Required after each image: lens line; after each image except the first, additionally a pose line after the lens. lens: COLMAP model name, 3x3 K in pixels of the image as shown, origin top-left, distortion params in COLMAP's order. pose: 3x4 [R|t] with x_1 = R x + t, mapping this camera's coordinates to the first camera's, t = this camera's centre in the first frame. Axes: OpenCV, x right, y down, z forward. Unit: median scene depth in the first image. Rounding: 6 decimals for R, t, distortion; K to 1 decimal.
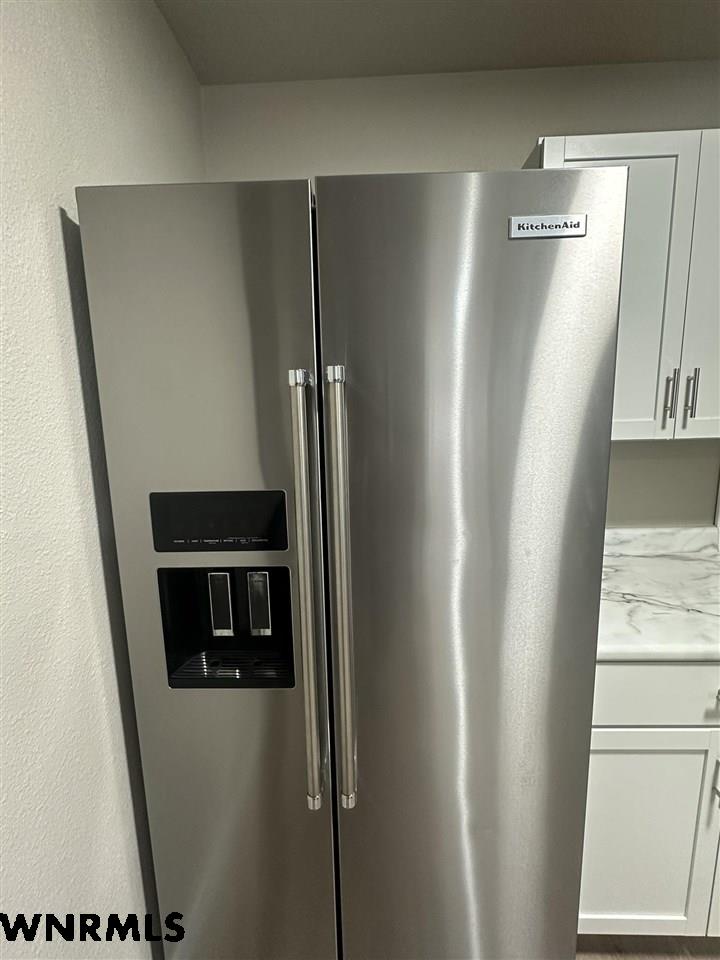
lens RADIAL K [[467.5, 0, 388.3], [0, 467.5, 488.1], [0, 0, 1]] dist [0.000472, -0.000146]
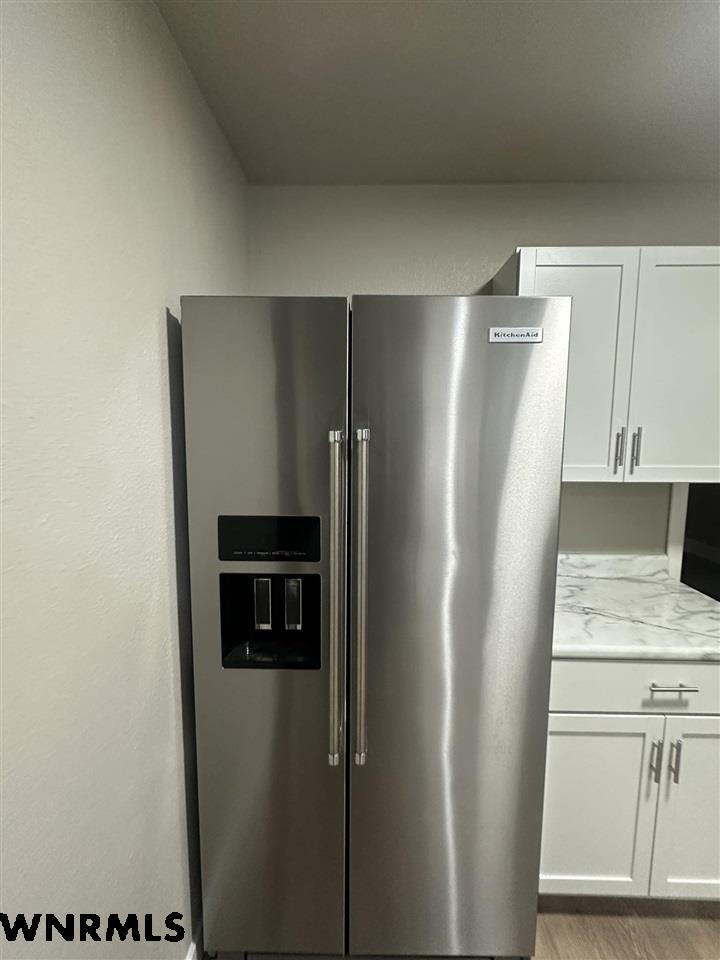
lens RADIAL K [[462.6, 0, 386.5], [0, 462.6, 475.4], [0, 0, 1]] dist [-0.002341, -0.000182]
pose [[0.999583, 0.028295, 0.005828, -0.035769], [-0.027768, 0.996694, -0.076353, -0.014158], [-0.007969, 0.076159, 0.997064, -0.281876]]
